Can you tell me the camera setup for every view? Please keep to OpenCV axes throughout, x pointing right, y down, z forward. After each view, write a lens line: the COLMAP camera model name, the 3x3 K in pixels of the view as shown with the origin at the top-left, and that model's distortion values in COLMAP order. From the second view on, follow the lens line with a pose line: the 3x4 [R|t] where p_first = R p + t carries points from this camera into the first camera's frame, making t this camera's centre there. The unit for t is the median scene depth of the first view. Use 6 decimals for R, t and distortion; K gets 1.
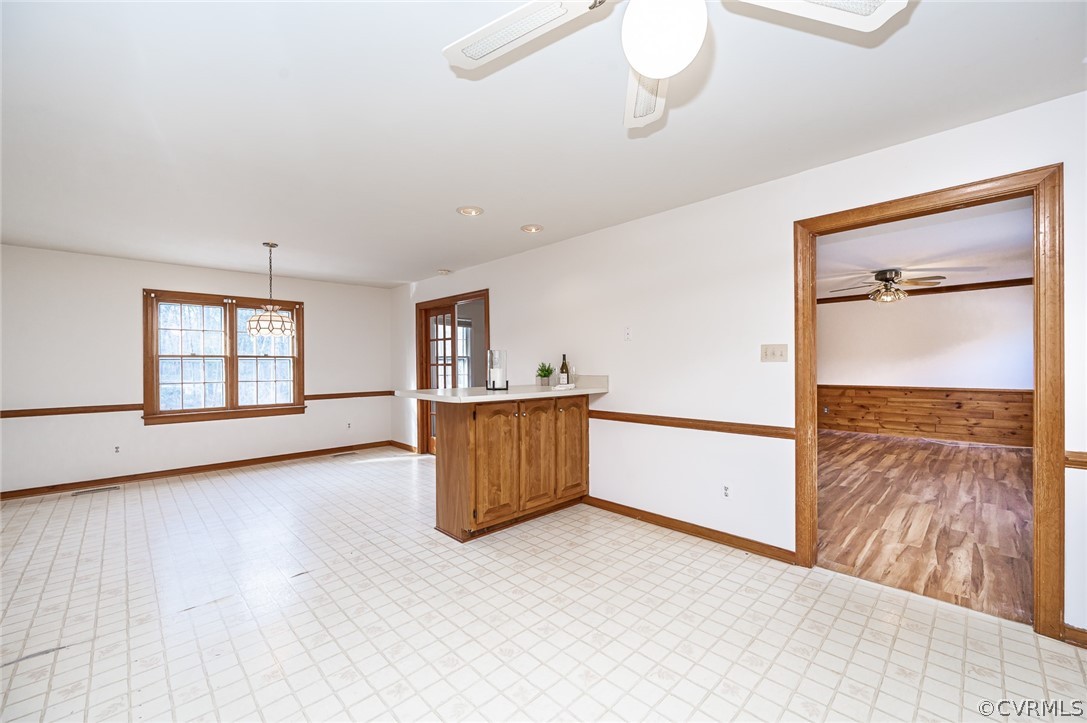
lens RADIAL K [[434.7, 0, 546.5], [0, 434.7, 365.2], [0, 0, 1]] dist [-0.004424, -0.000107]
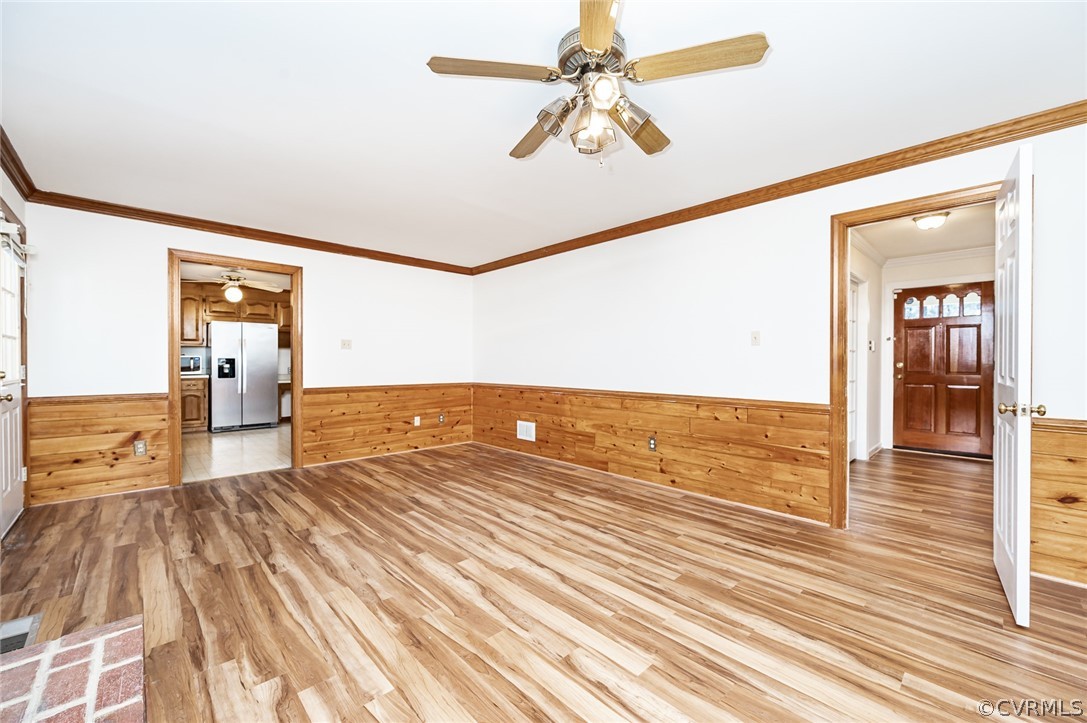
lens RADIAL K [[434.7, 0, 548.1], [0, 434.7, 365.9], [0, 0, 1]] dist [-0.004424, -0.000107]
pose [[-0.016188, 0.018962, -0.999689, 1.016223], [-0.004155, 0.999810, 0.019032, 0.010361], [0.999860, 0.004462, -0.016106, 0.896110]]
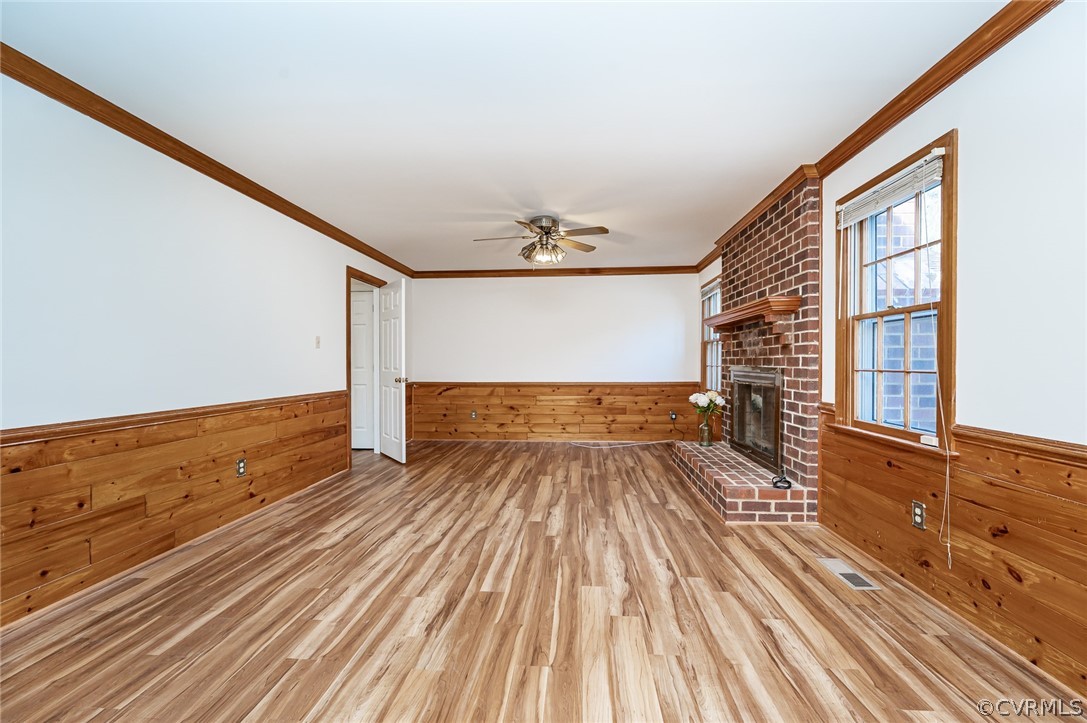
lens RADIAL K [[434.7, 0, 553.7], [0, 434.7, 364.6], [0, 0, 1]] dist [-0.004424, -0.000107]
pose [[0.742591, 0.002949, 0.669739, 0.299357], [-0.001929, 0.999996, -0.002264, 0.019580], [-0.669743, 0.000389, 0.742593, 0.425821]]
